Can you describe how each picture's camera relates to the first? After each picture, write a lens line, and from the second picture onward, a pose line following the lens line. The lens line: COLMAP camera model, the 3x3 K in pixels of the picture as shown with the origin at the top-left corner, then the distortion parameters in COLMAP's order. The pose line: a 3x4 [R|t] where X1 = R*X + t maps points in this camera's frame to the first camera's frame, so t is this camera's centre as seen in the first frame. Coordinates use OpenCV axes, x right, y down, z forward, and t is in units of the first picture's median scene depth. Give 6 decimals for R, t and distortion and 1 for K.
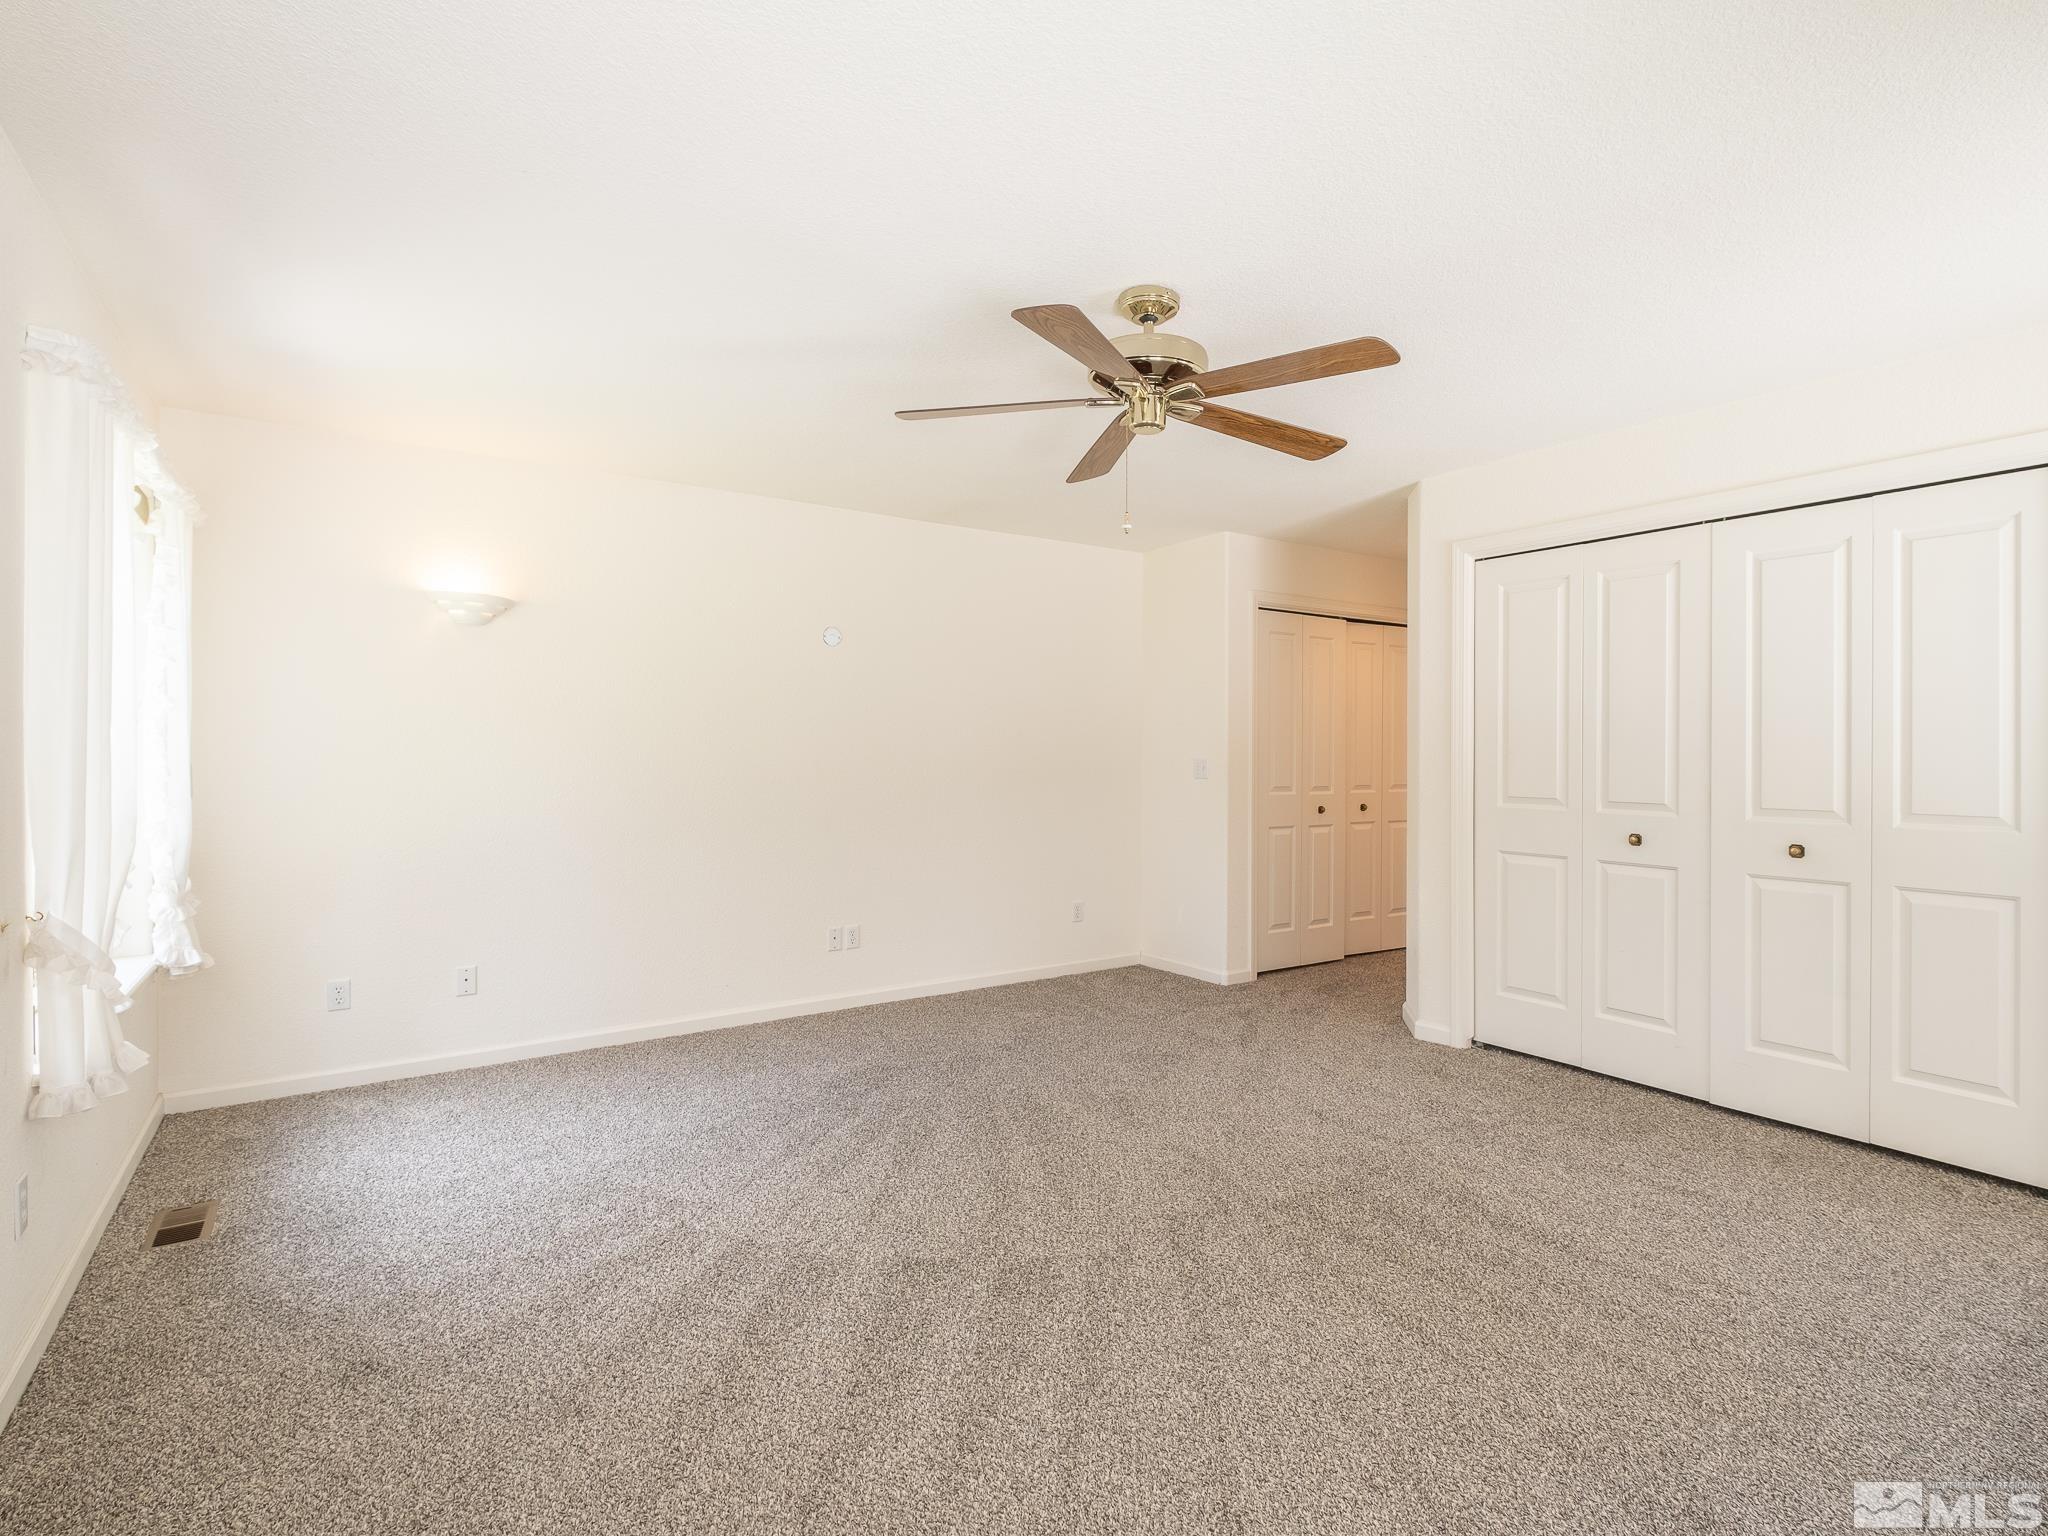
lens RADIAL K [[895.9, 0, 1023.6], [0, 895.9, 759.2], [0, 0, 1]] dist [0.000776, -0.000085]
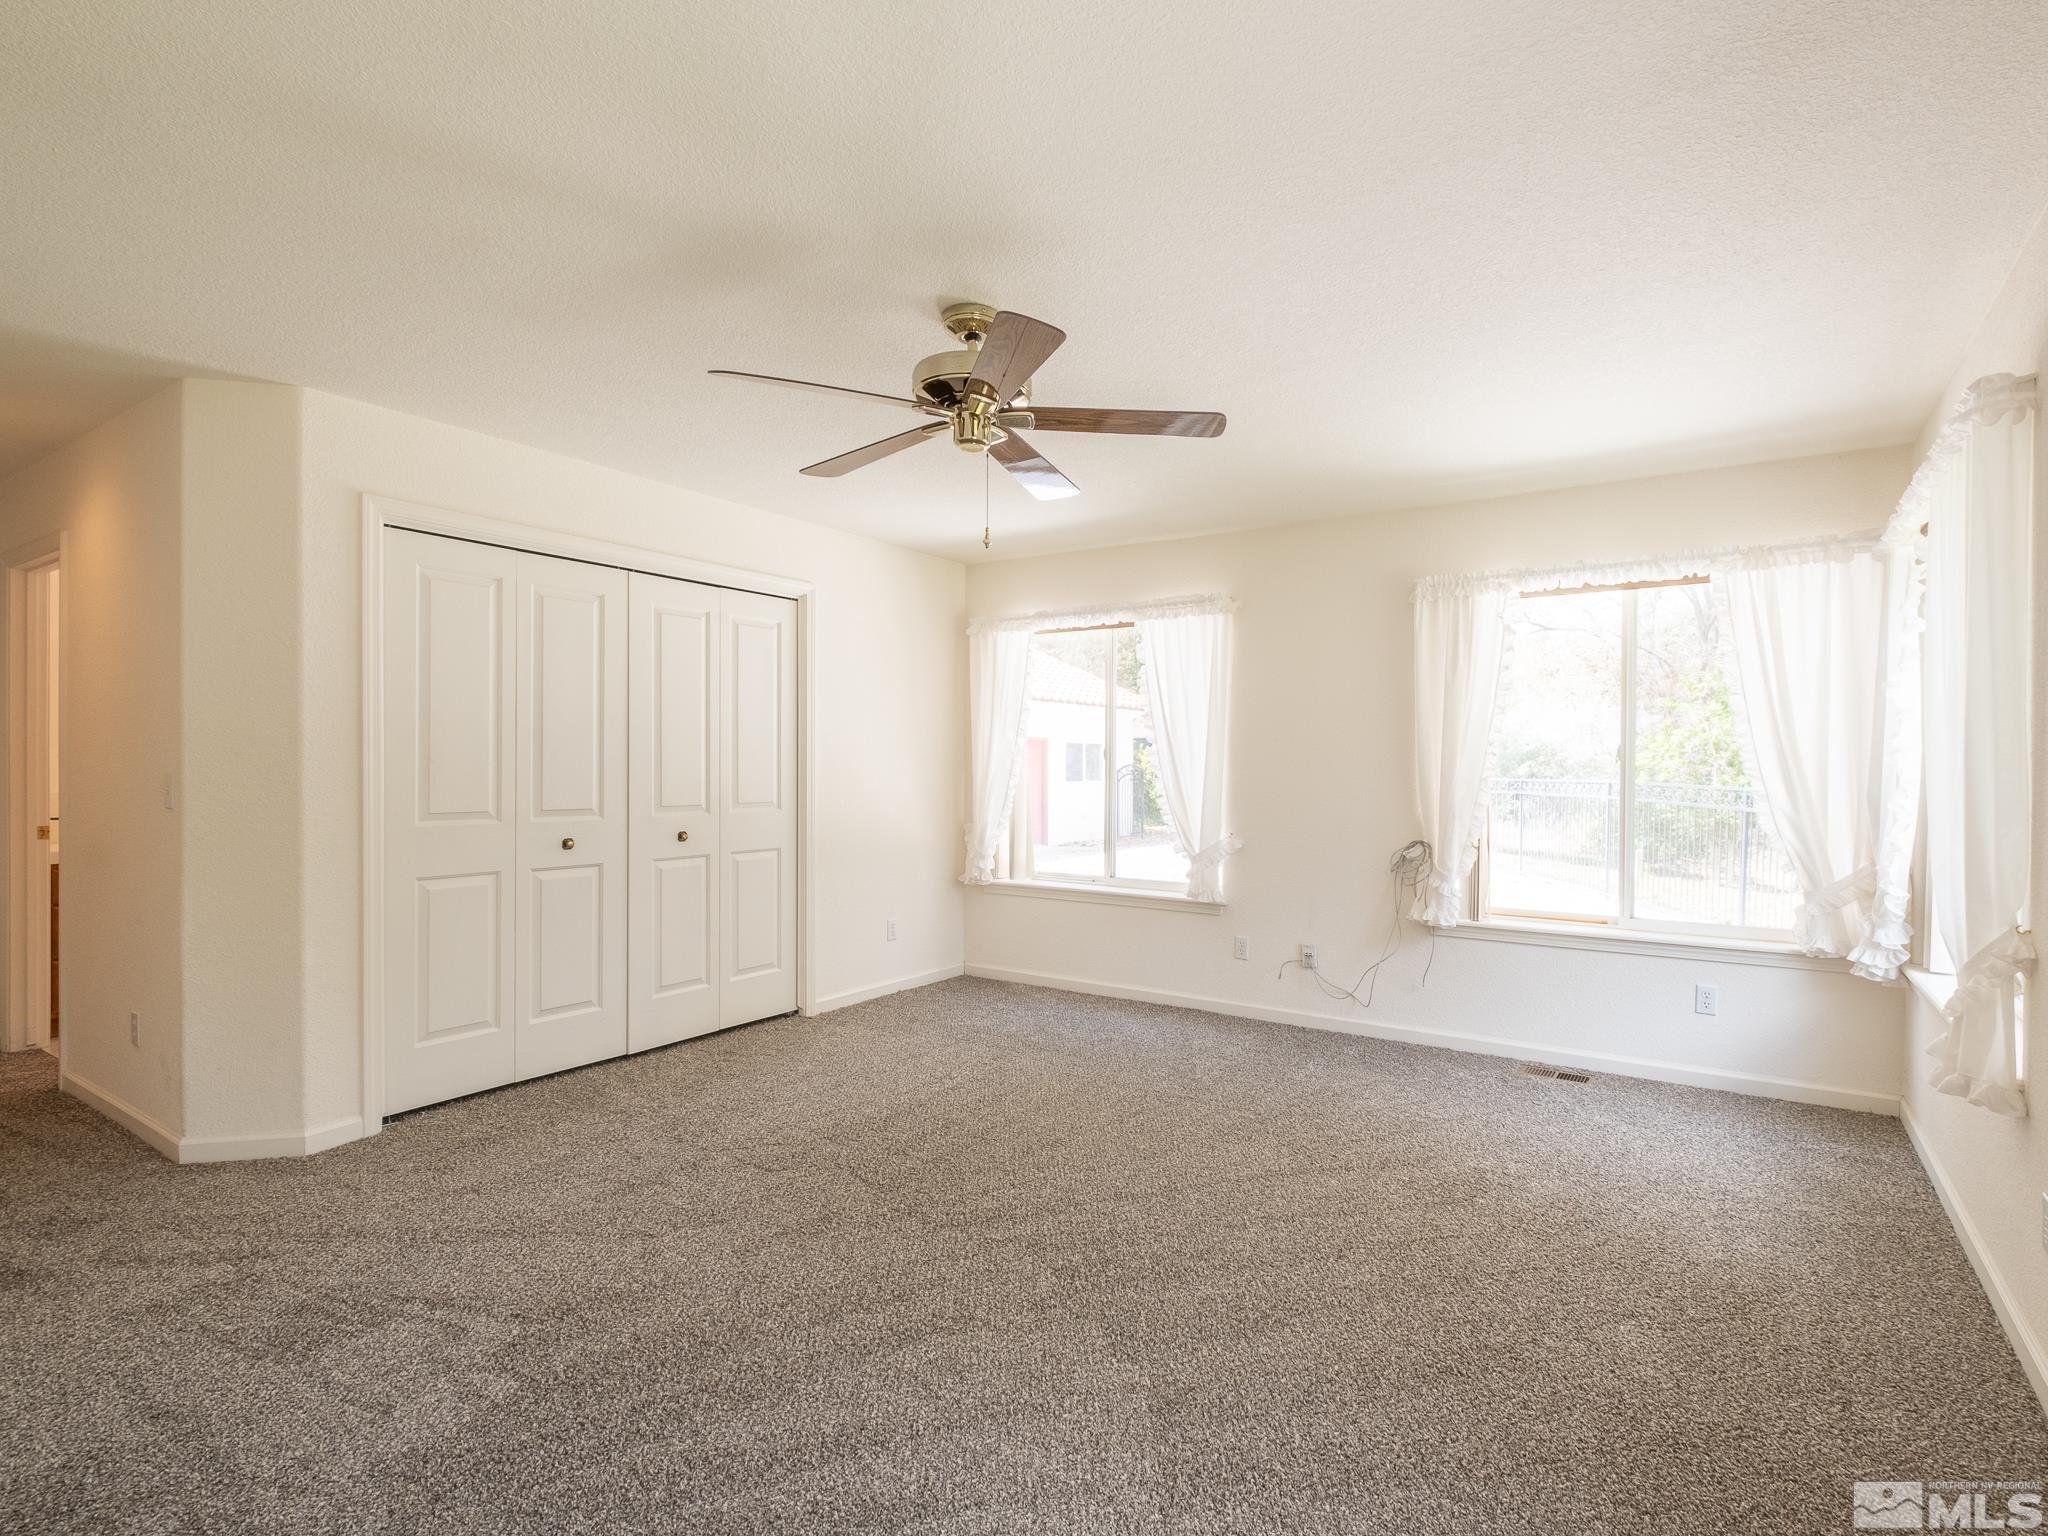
lens RADIAL K [[1005.6, 0, 1028.0], [0, 1005.6, 762.2], [0, 0, 1]] dist [0.004893, 0.000526]
pose [[-0.320171, -0.001423, 0.947359, -0.621649], [0.003274, 0.999991, 0.002609, -0.009044], [-0.947354, 0.003937, -0.320164, 0.840910]]
